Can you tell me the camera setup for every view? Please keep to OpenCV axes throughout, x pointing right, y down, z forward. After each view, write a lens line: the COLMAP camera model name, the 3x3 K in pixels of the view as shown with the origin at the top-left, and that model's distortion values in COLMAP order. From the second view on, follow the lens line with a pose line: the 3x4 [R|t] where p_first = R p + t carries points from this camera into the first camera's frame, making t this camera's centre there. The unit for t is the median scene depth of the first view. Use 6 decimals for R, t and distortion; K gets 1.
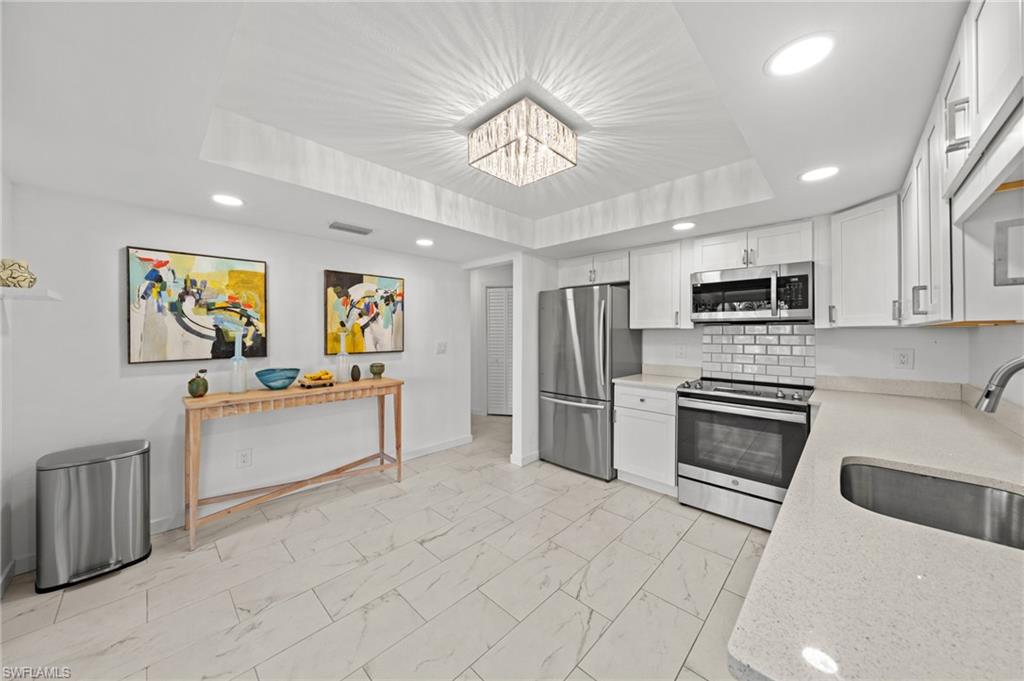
lens RADIAL K [[350.5, 0, 502.9], [0, 350.5, 343.0], [0, 0, 1]] dist [-0.004901, 0.000018]
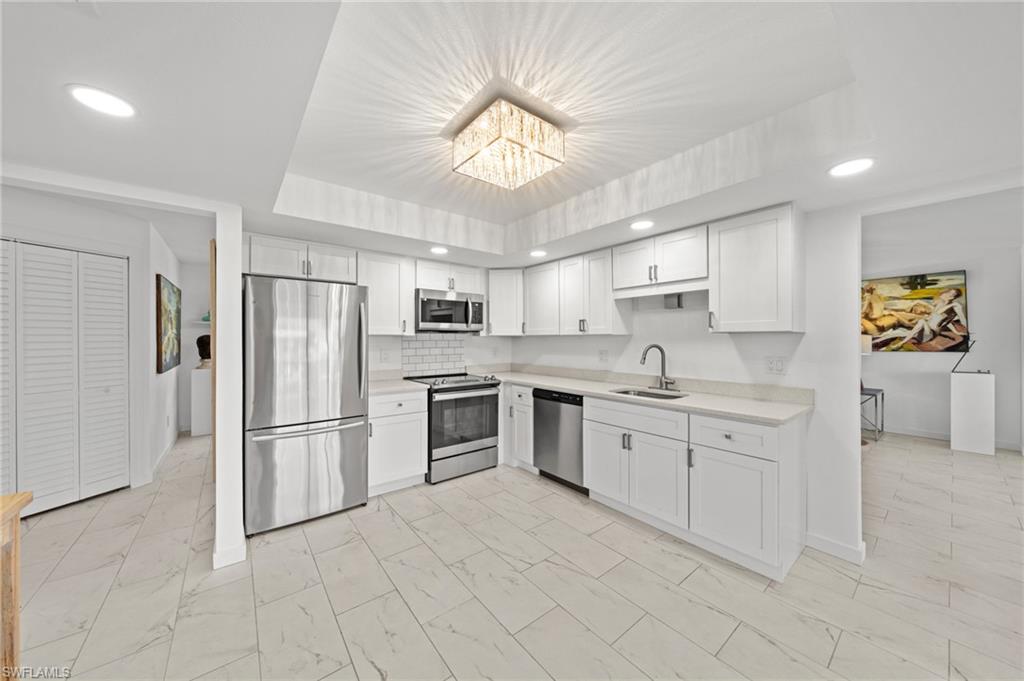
lens RADIAL K [[350.5, 0, 502.9], [0, 350.5, 343.0], [0, 0, 1]] dist [-0.004901, 0.000018]
pose [[0.135699, -0.012434, 0.990672, -0.628550], [0.029930, 0.999516, 0.008445, -0.018324], [-0.990298, 0.028505, 0.136005, 0.604635]]
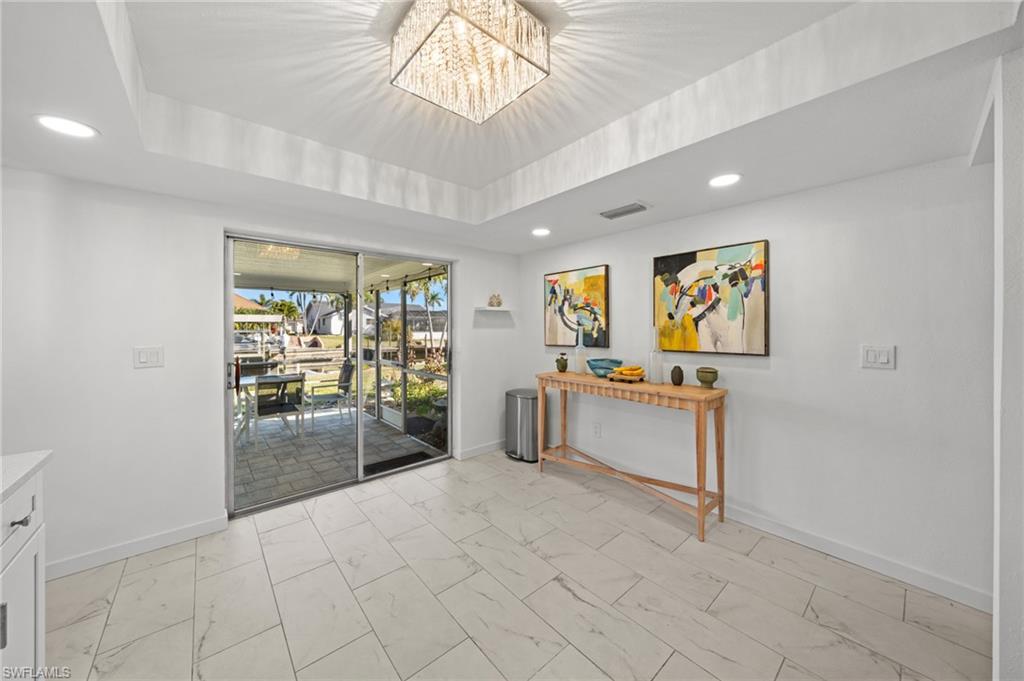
lens RADIAL K [[353.8, 0, 505.3], [0, 353.8, 333.4], [0, 0, 1]] dist [-0.005937, -0.000066]
pose [[-0.087402, 0.017947, -0.996011, 0.501635], [-0.026005, 0.999456, 0.020291, -0.022093], [0.995834, 0.027674, -0.086888, 0.776264]]
